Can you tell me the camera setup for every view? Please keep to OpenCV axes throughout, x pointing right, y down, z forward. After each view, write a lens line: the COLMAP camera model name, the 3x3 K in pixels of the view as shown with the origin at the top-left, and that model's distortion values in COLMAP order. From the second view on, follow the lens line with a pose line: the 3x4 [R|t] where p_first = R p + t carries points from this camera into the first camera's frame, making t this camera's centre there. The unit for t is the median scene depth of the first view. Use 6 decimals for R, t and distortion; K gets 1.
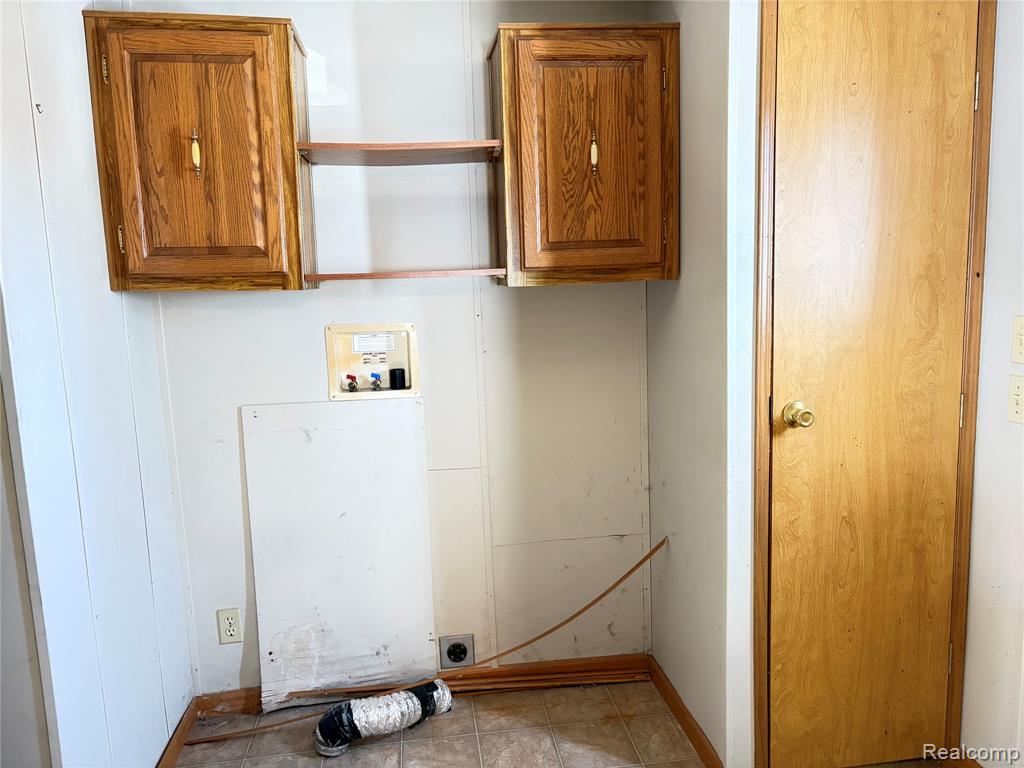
lens RADIAL K [[771.6, 0, 511.8], [0, 771.6, 380.1], [0, 0, 1]] dist [0.034512, -0.034718]
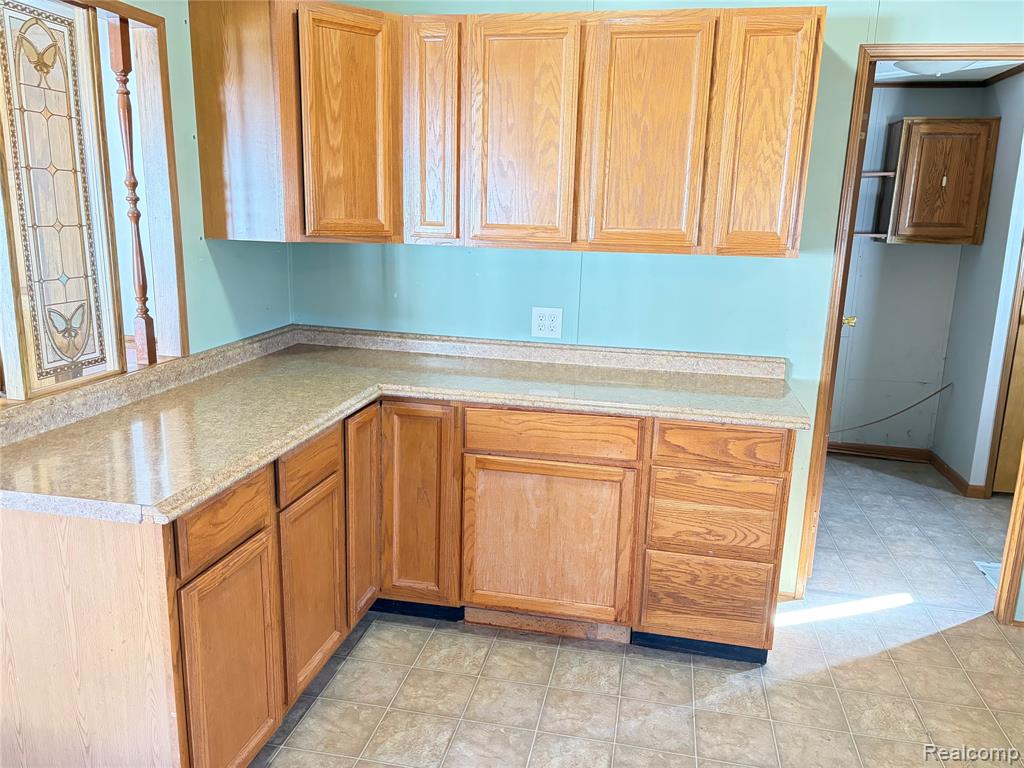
lens RADIAL K [[771.6, 0, 510.7], [0, 771.6, 387.1], [0, 0, 1]] dist [0.034512, -0.034718]
pose [[0.945190, 0.122526, -0.302660, -0.282981], [-0.095807, 0.990195, 0.101660, 0.145457], [0.312149, -0.067091, 0.947661, -1.318156]]
